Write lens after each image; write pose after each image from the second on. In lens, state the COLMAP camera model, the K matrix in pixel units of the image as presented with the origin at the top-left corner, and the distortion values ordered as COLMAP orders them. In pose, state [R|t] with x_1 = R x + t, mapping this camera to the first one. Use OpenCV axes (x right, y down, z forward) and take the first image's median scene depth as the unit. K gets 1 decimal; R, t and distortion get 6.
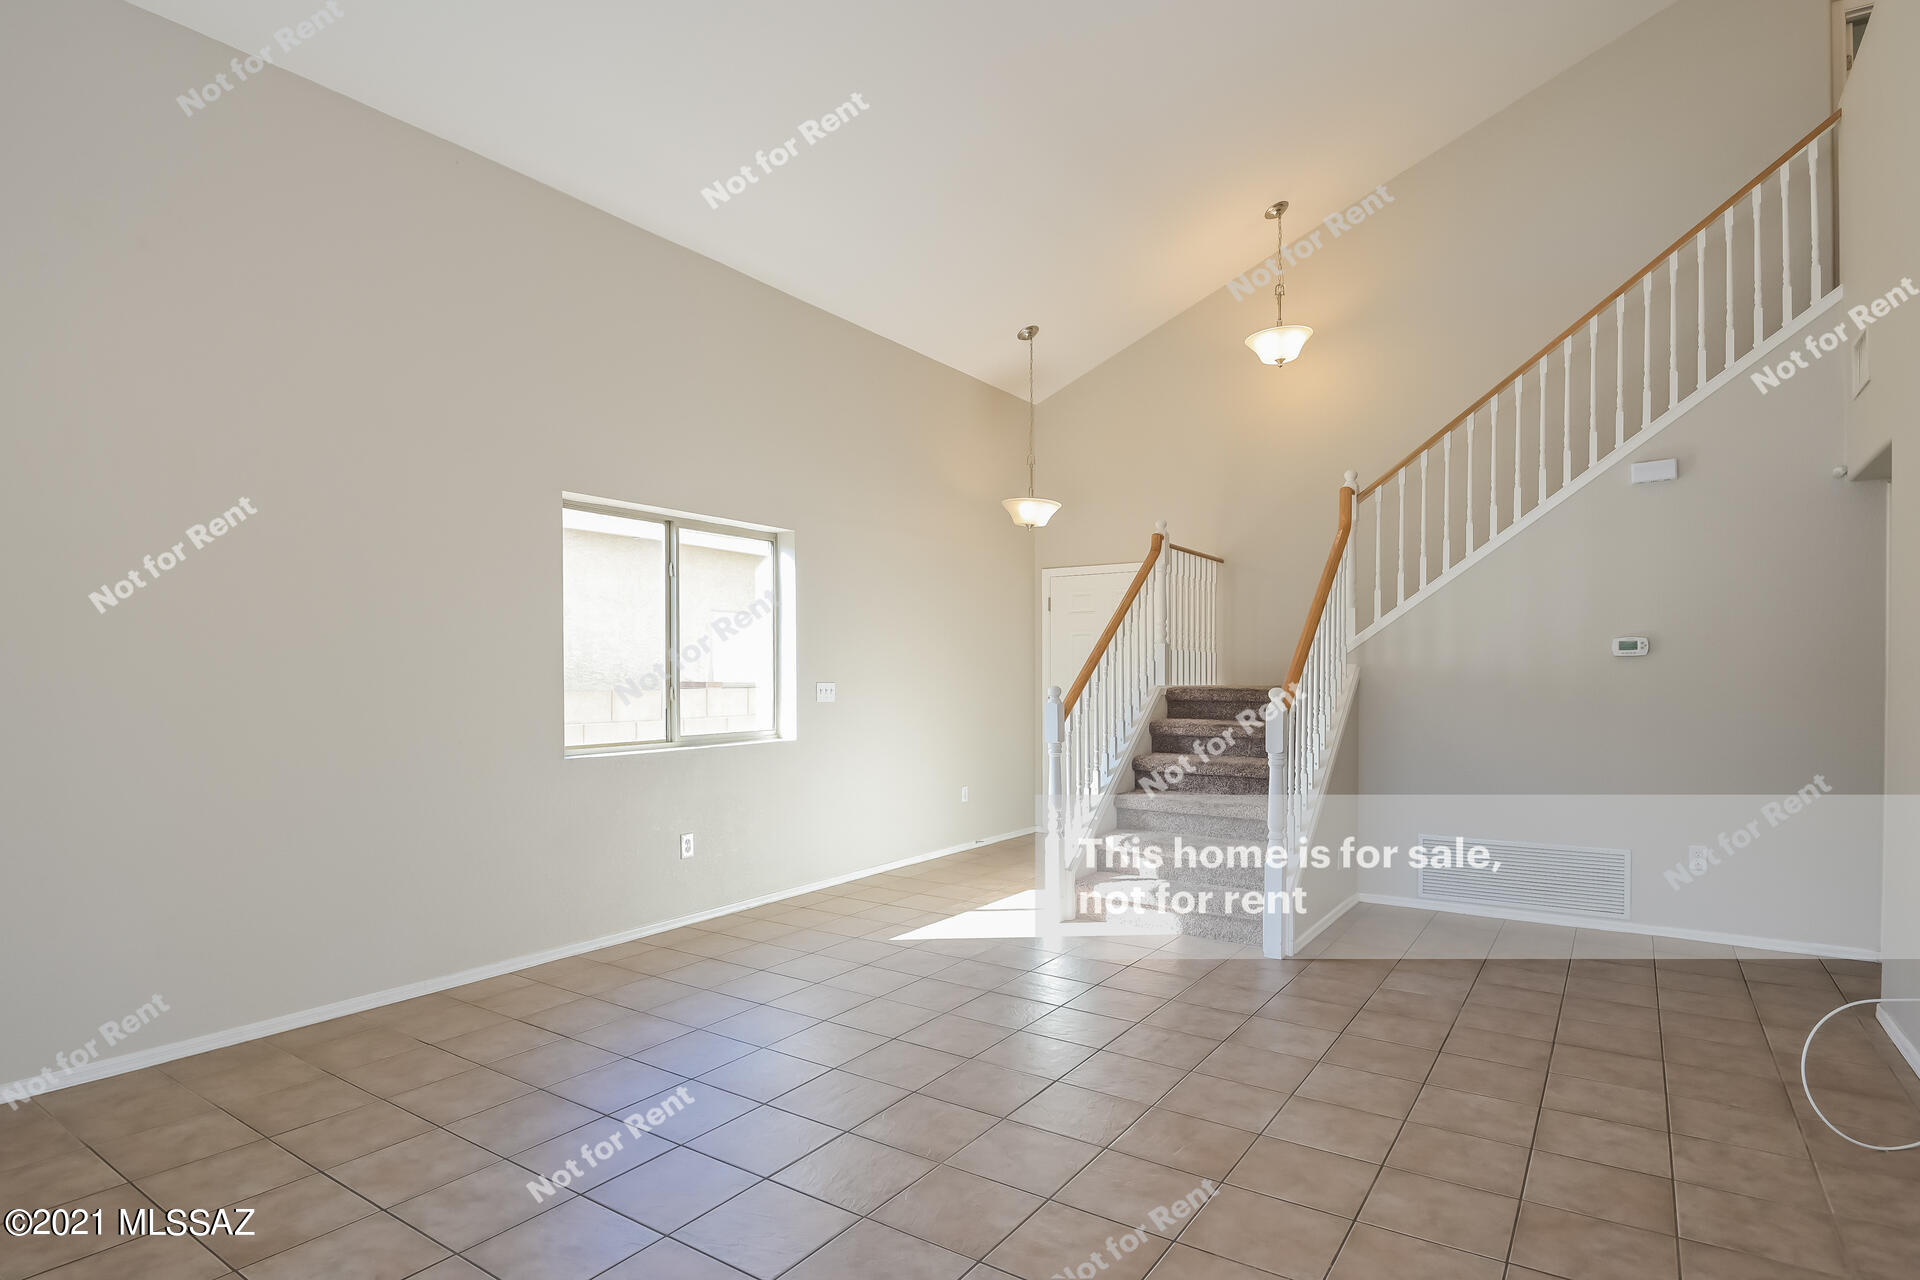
lens RADIAL K [[974.1, 0, 901.0], [0, 974.1, 686.7], [0, 0, 1]] dist [0.001543, -0.006326]
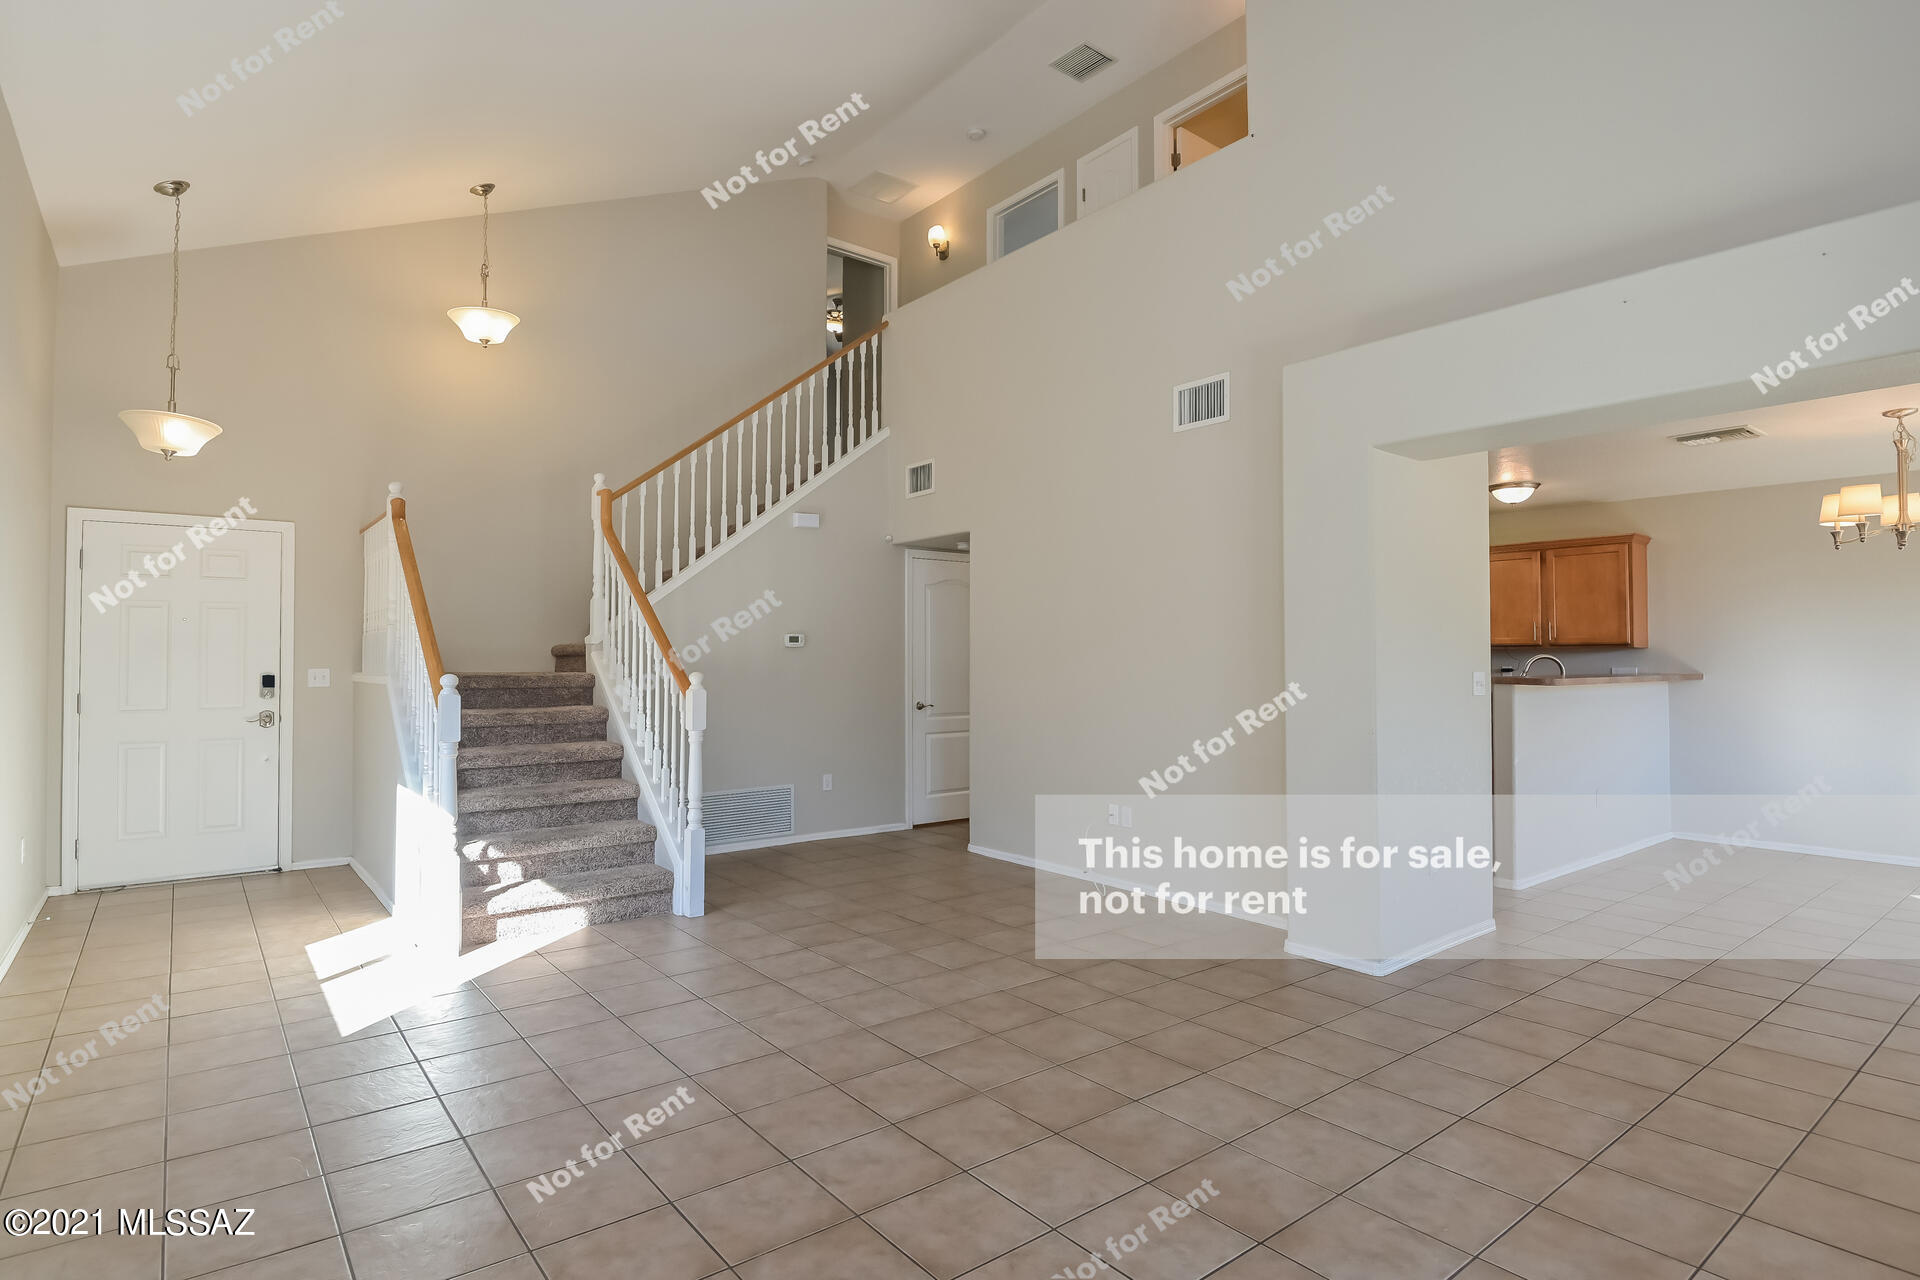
lens RADIAL K [[974.1, 0, 954.5], [0, 974.1, 634.2], [0, 0, 1]] dist [0.001543, -0.006326]
pose [[0.302080, 0.025447, 0.952943, -0.536792], [0.014897, 0.999396, -0.031410, -0.001933], [-0.953166, 0.023684, 0.301518, 0.347341]]
